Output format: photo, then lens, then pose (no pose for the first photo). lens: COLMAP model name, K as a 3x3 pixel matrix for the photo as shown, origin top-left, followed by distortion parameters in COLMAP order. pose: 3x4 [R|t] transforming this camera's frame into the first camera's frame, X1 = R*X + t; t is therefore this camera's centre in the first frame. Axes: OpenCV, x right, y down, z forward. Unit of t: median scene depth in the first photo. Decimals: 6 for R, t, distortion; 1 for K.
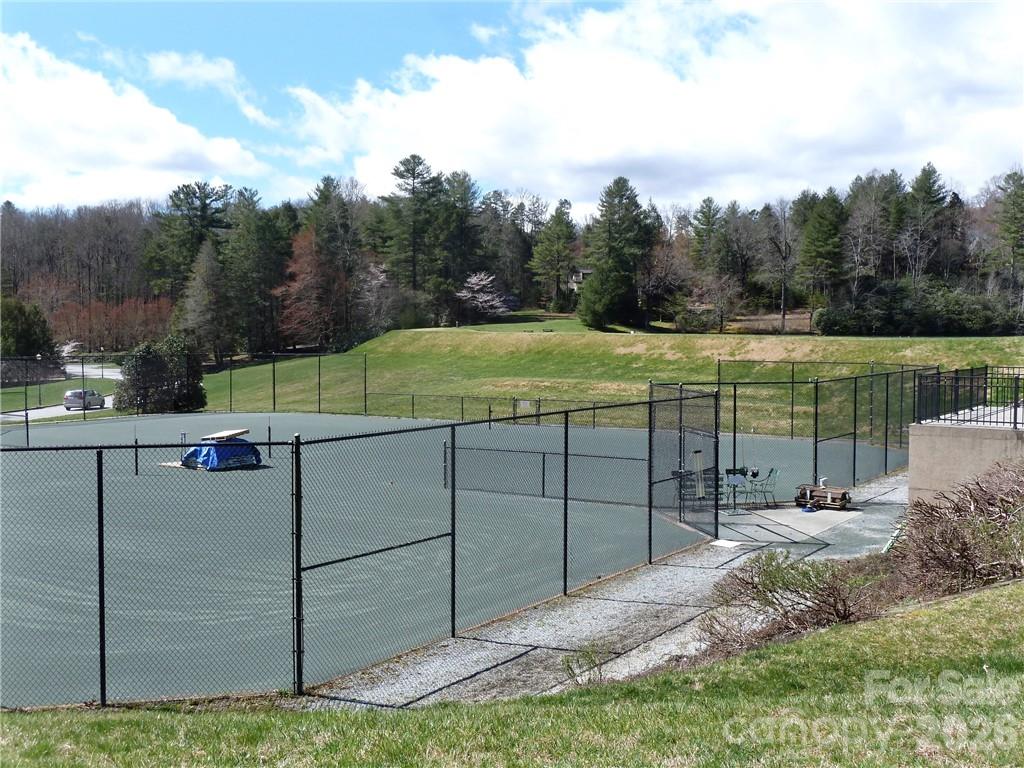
lens RADIAL K [[1166.0, 0, 510.8], [0, 1166.0, 393.0], [0, 0, 1]] dist [-0.028341, 0.000000]
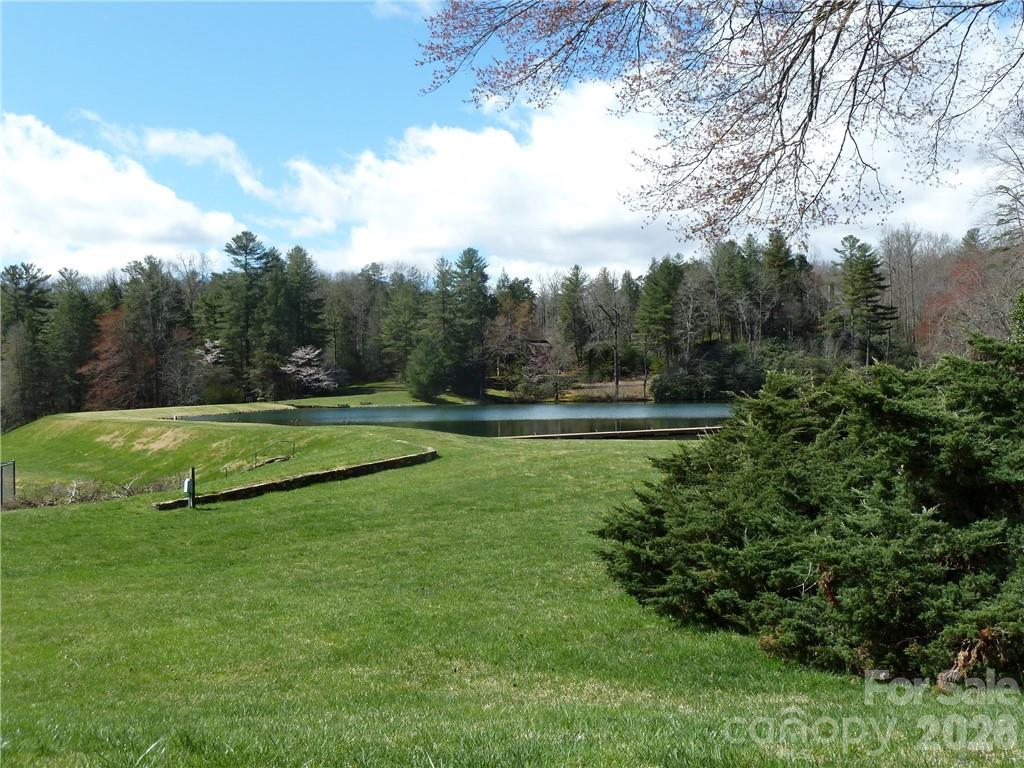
lens RADIAL K [[1166.0, 0, 512.5], [0, 1166.0, 378.5], [0, 0, 1]] dist [-0.028341, 0.000000]
pose [[0.999777, -0.019791, -0.007334, 0.150751], [0.019250, 0.997520, -0.067697, -0.003939], [0.008656, 0.067541, 0.997679, 0.000098]]
